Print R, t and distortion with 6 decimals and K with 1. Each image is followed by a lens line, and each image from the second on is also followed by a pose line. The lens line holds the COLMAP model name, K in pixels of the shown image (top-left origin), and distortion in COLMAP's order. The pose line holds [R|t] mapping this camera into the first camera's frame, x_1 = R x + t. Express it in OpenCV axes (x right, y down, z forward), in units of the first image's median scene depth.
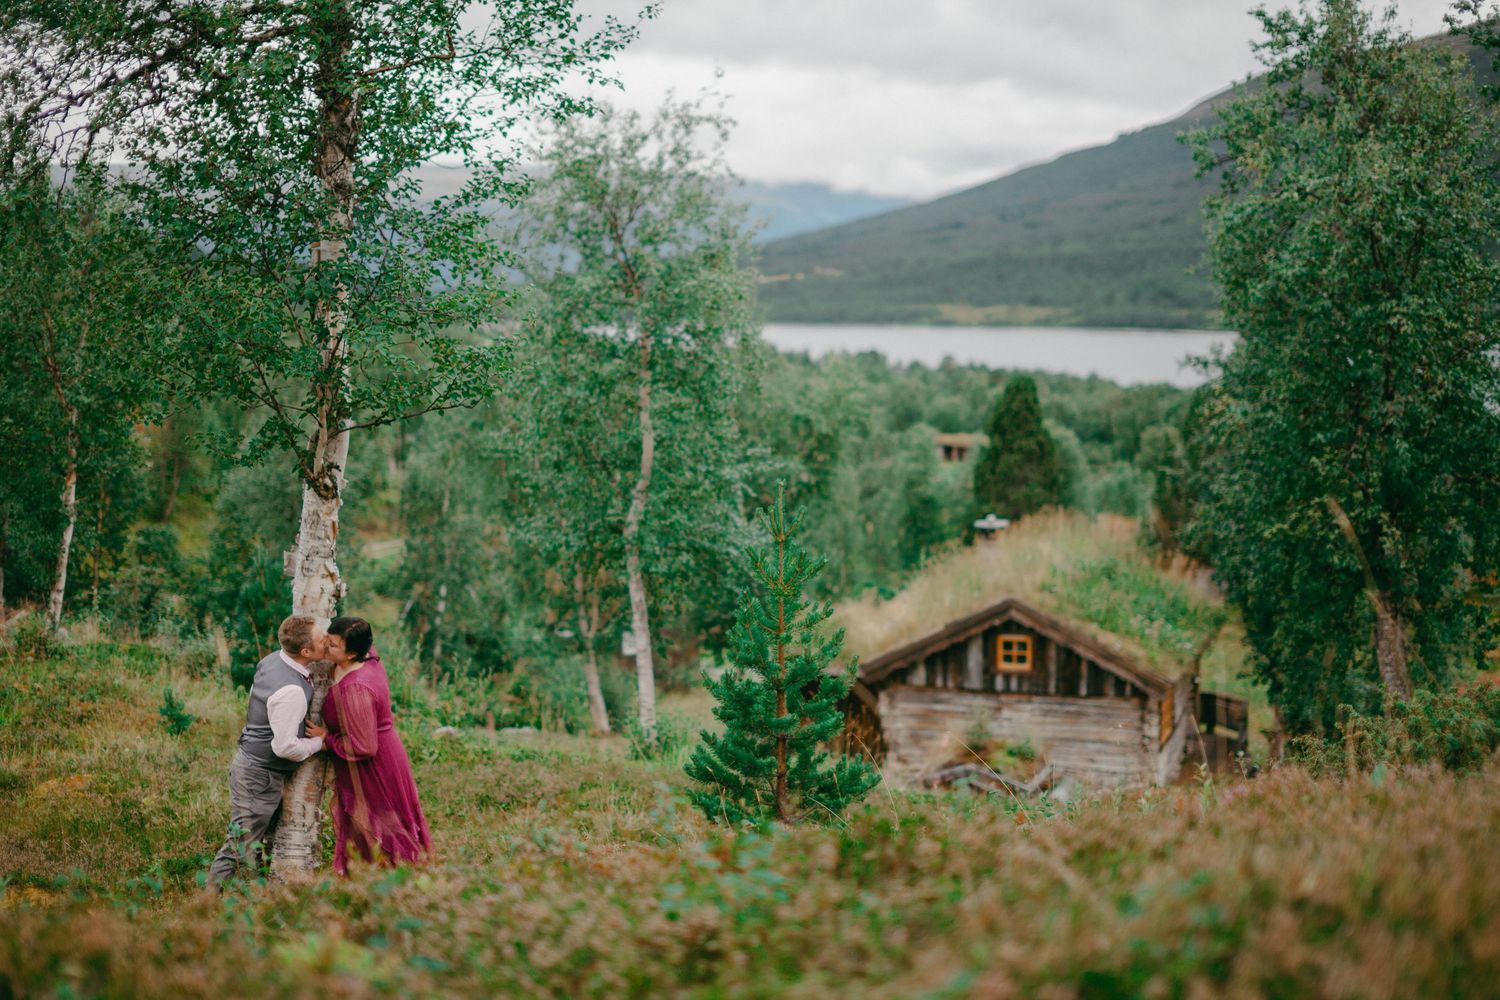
lens RADIAL K [[2171.7, 0, 750.0], [0, 2171.7, 500.0], [0, 0, 1]] dist [-0.018667, -0.006653]
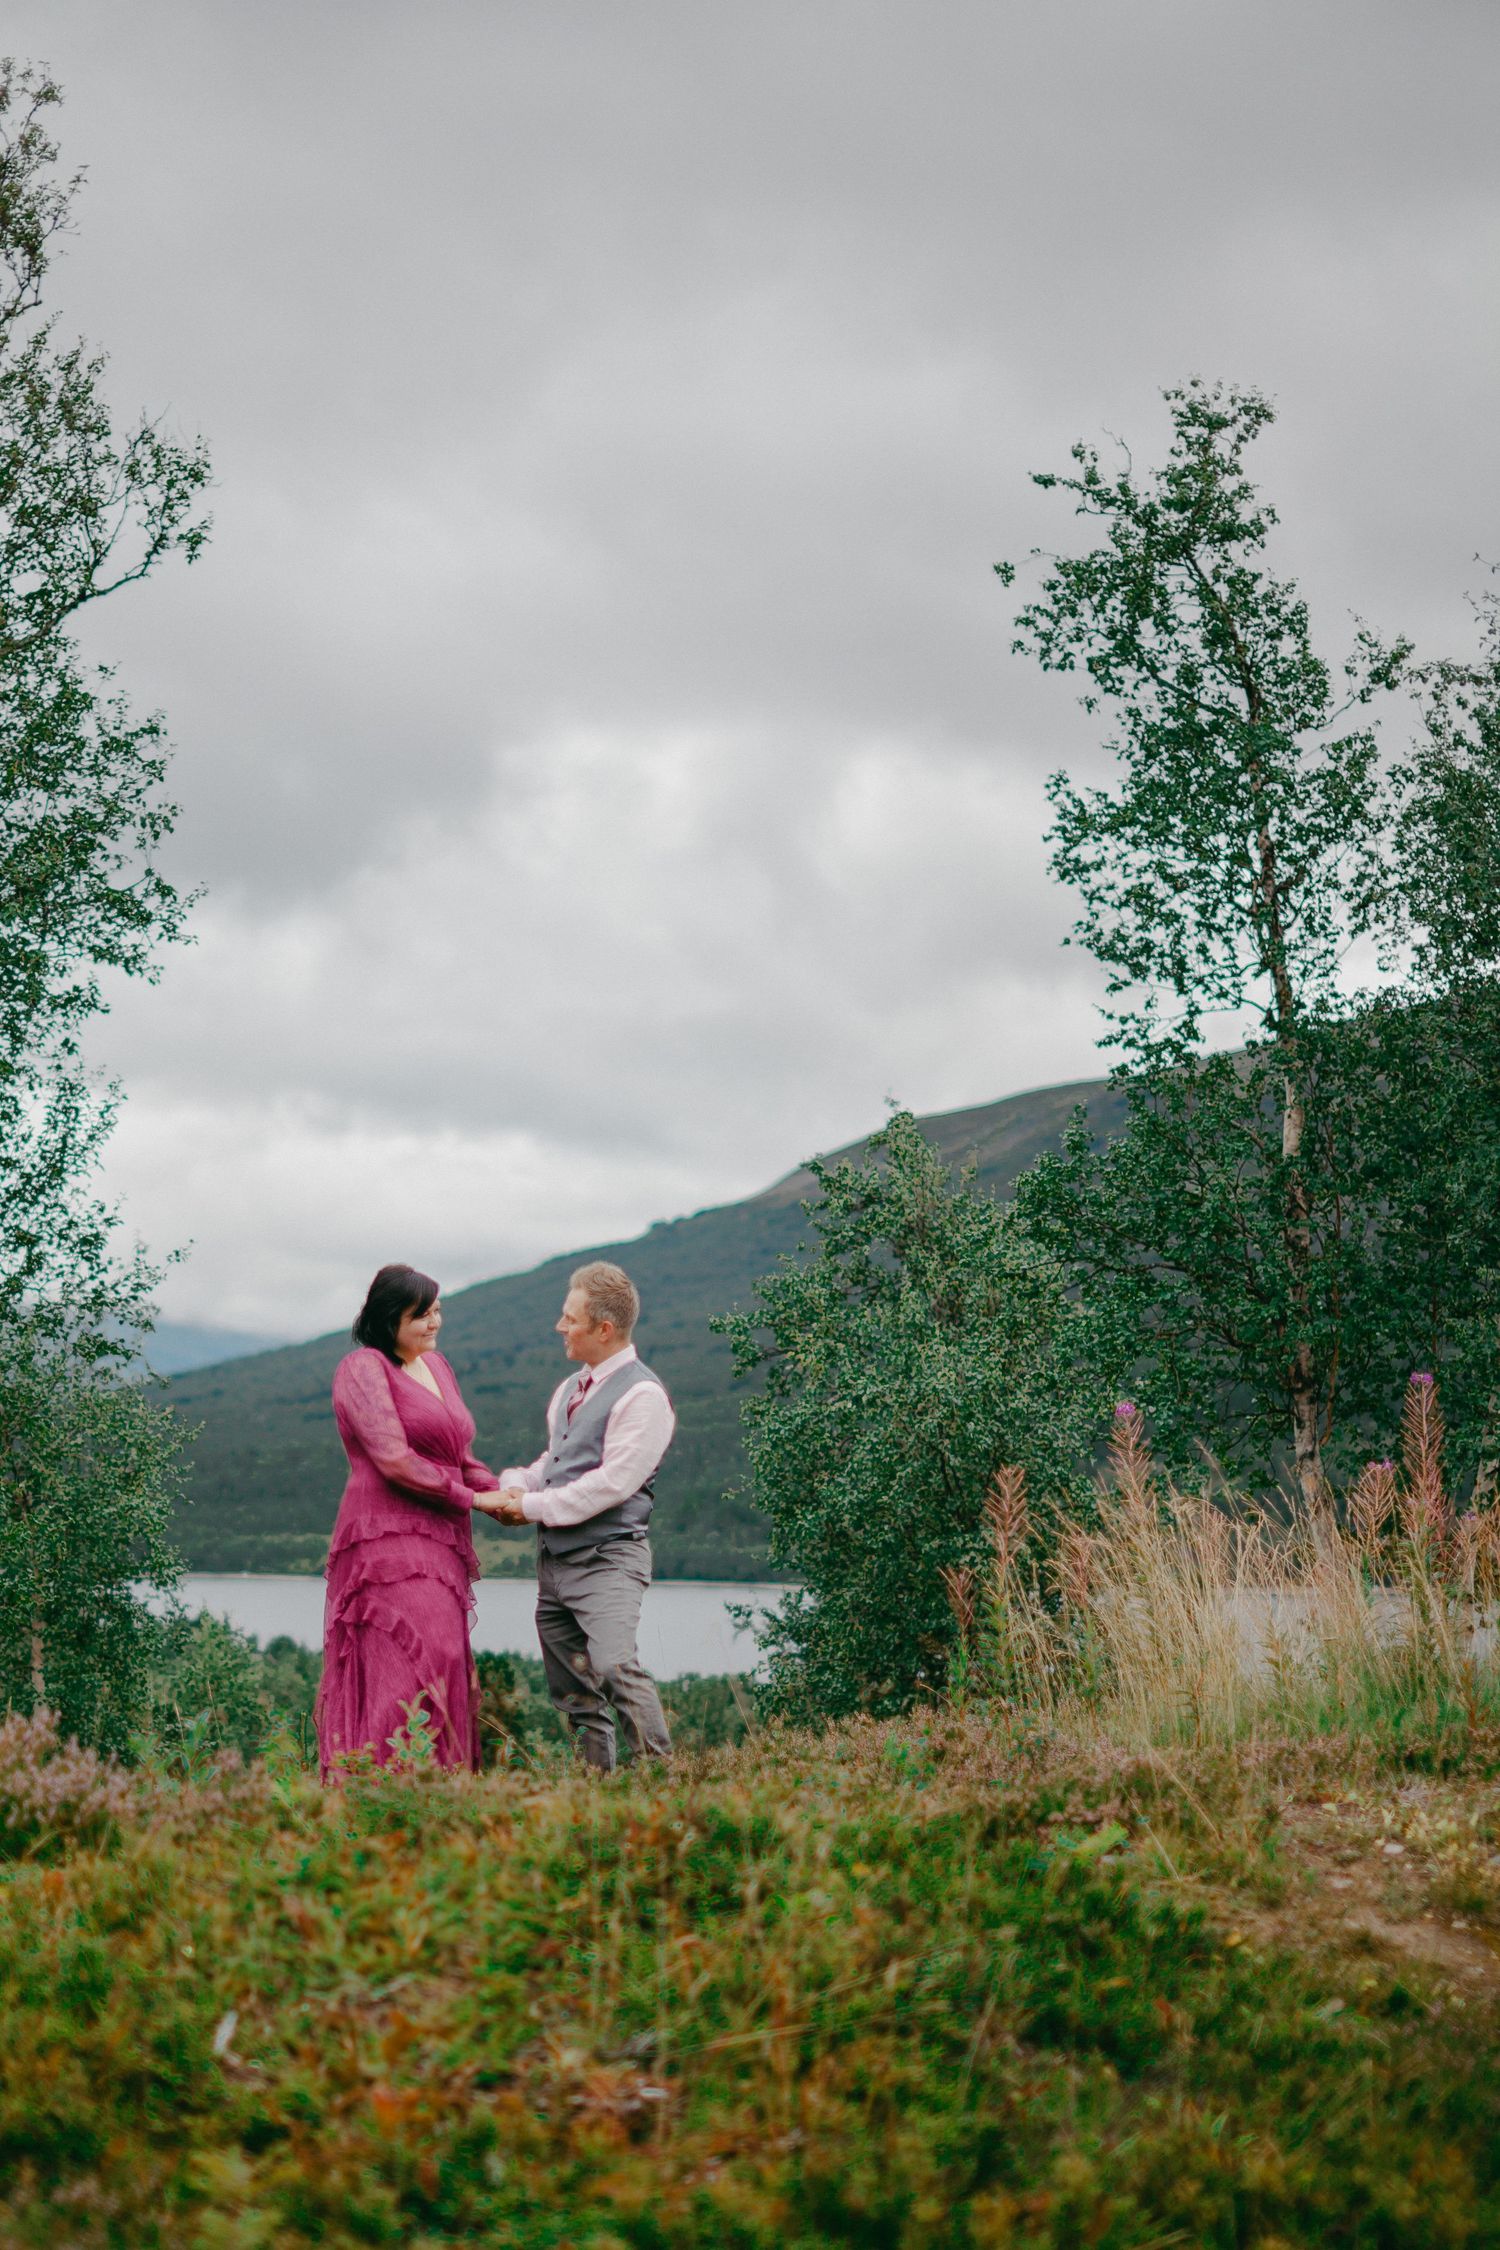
lens RADIAL K [[3962.9, 0, 750.0], [0, 3962.9, 1125.0], [0, 0, 1]] dist [-0.187089, 0.045607]
pose [[0.981669, 0.021013, 0.189434, -0.064783], [0.015773, 0.981538, -0.190613, 0.036373], [-0.189942, 0.190107, 0.963214, -0.416146]]
